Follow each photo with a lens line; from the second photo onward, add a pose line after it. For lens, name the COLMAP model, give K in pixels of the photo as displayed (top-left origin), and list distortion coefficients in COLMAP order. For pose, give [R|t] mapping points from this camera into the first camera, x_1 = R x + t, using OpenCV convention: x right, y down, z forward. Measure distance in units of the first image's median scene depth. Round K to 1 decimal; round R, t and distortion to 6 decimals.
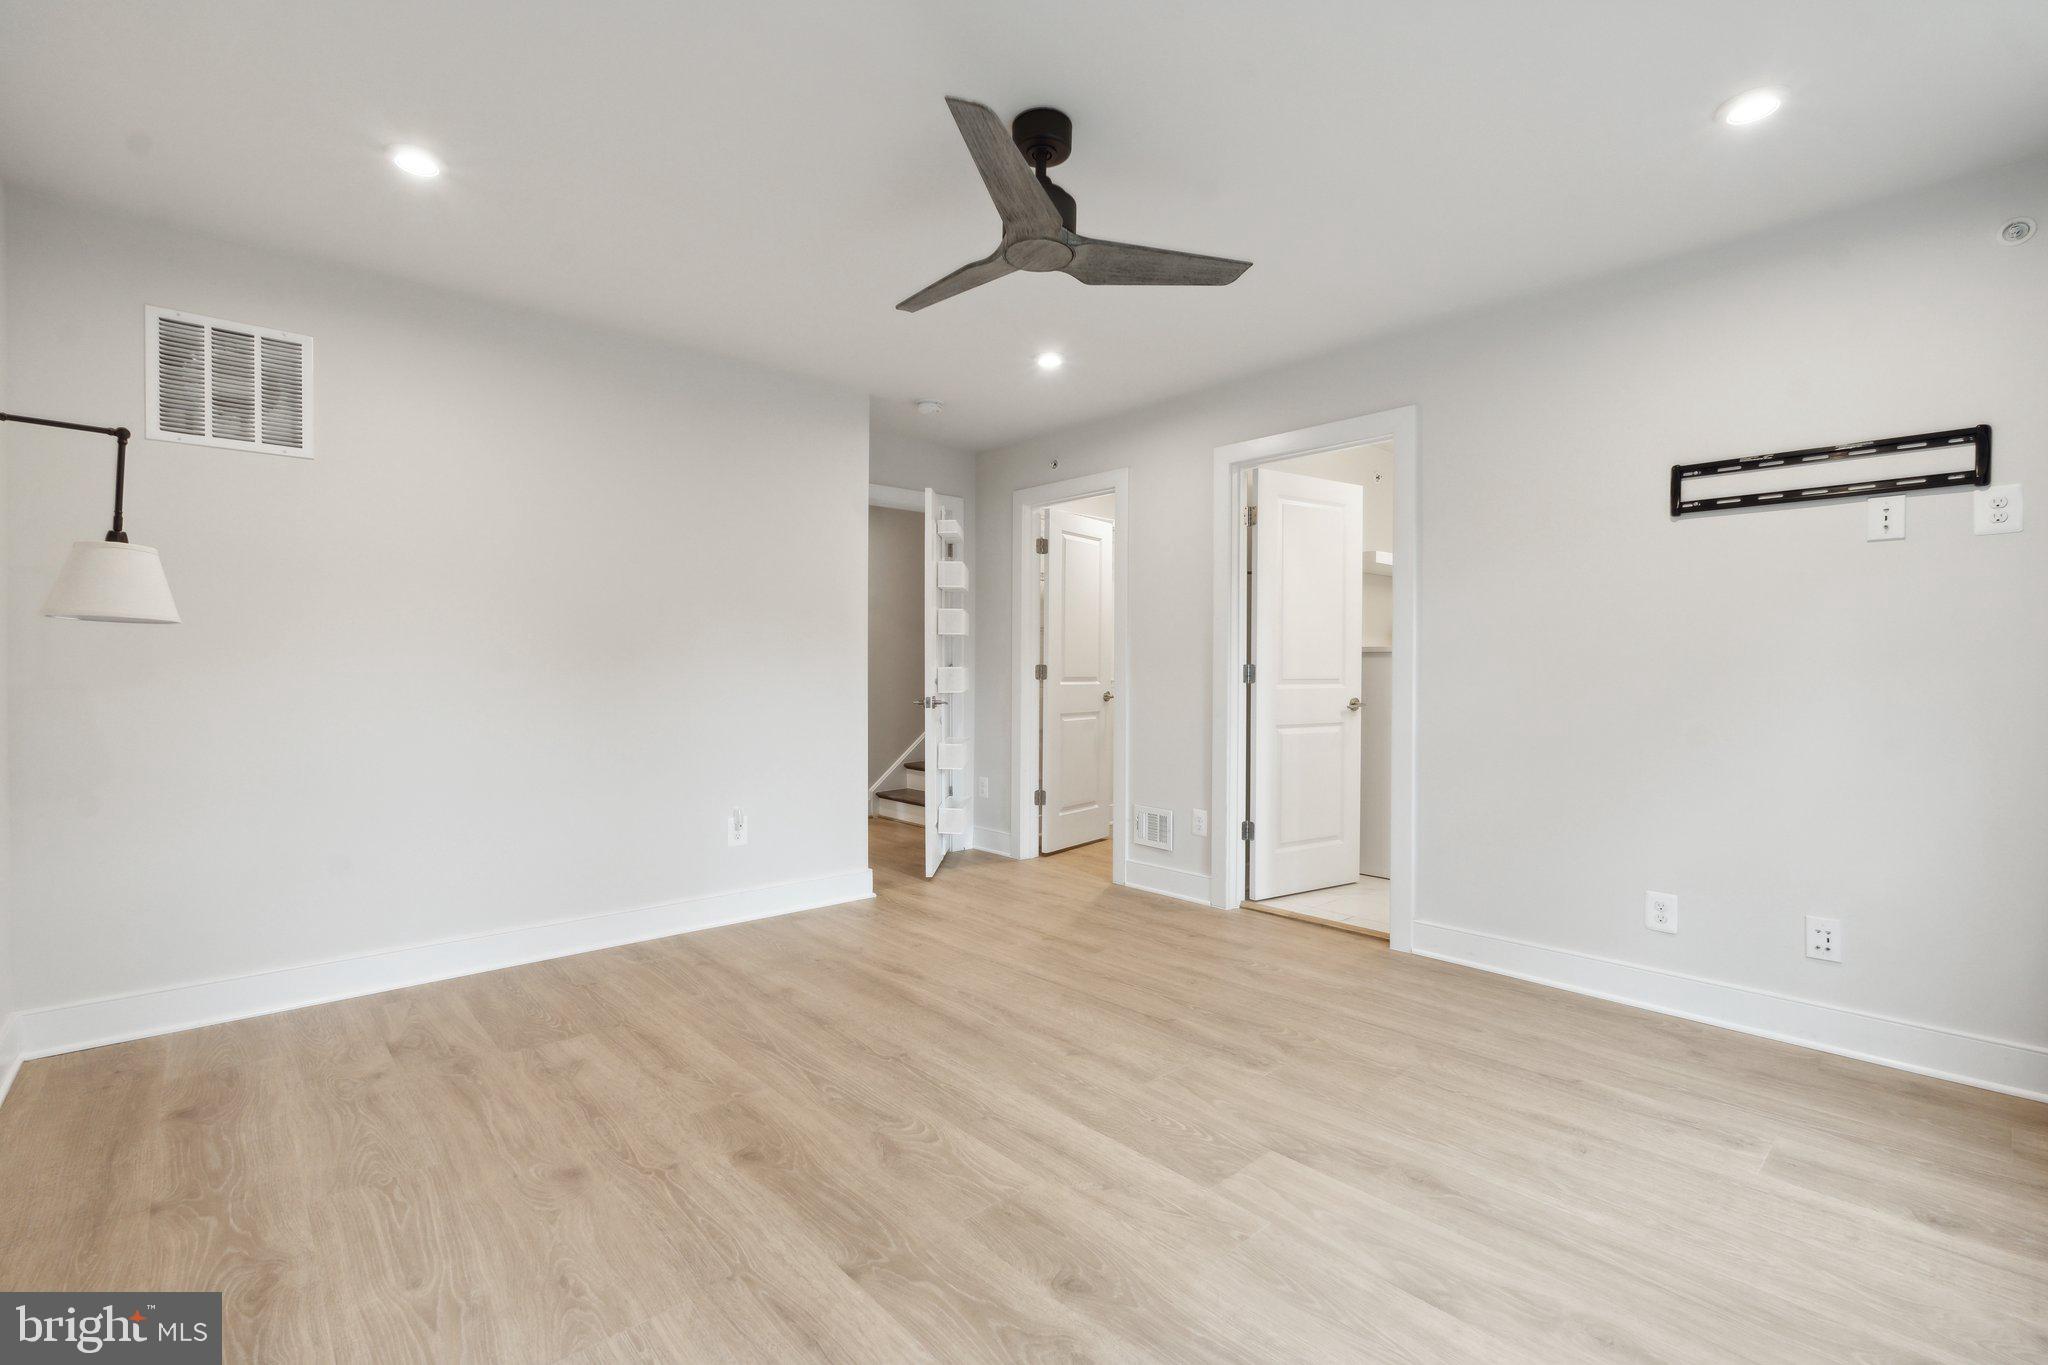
lens RADIAL K [[908.0, 0, 1021.9], [0, 908.0, 677.7], [0, 0, 1]] dist [-0.004427, -0.000269]
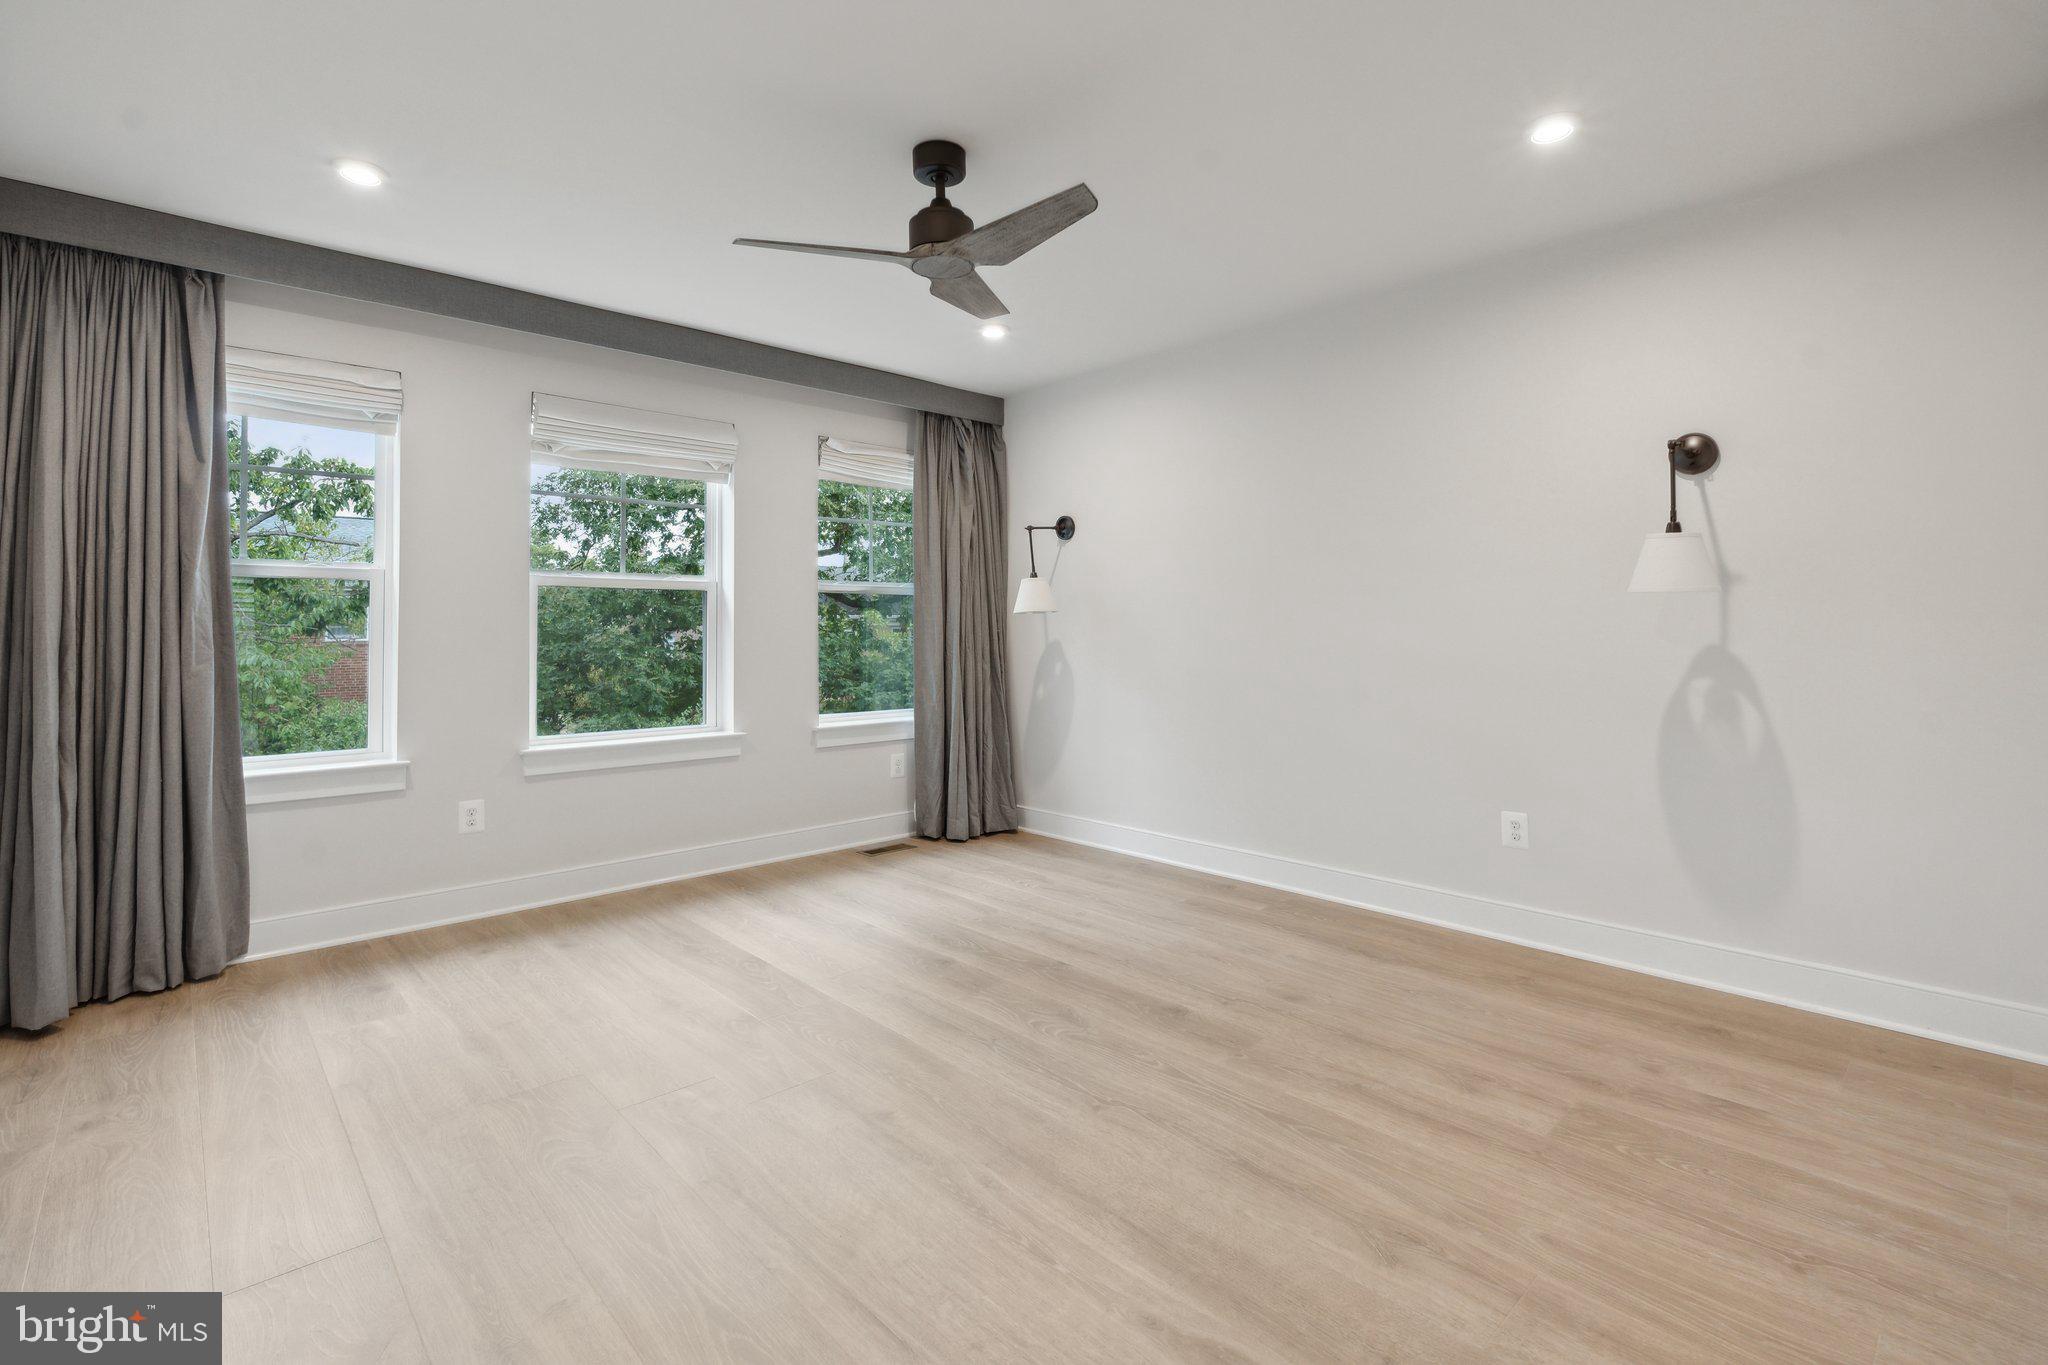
lens RADIAL K [[908.0, 0, 1027.8], [0, 908.0, 670.9], [0, 0, 1]] dist [-0.004427, -0.000269]
pose [[-0.999882, 0.003829, -0.014868, -0.059676], [0.003066, 0.998693, 0.051021, -0.016119], [0.015044, 0.050970, -0.998587, 1.828779]]
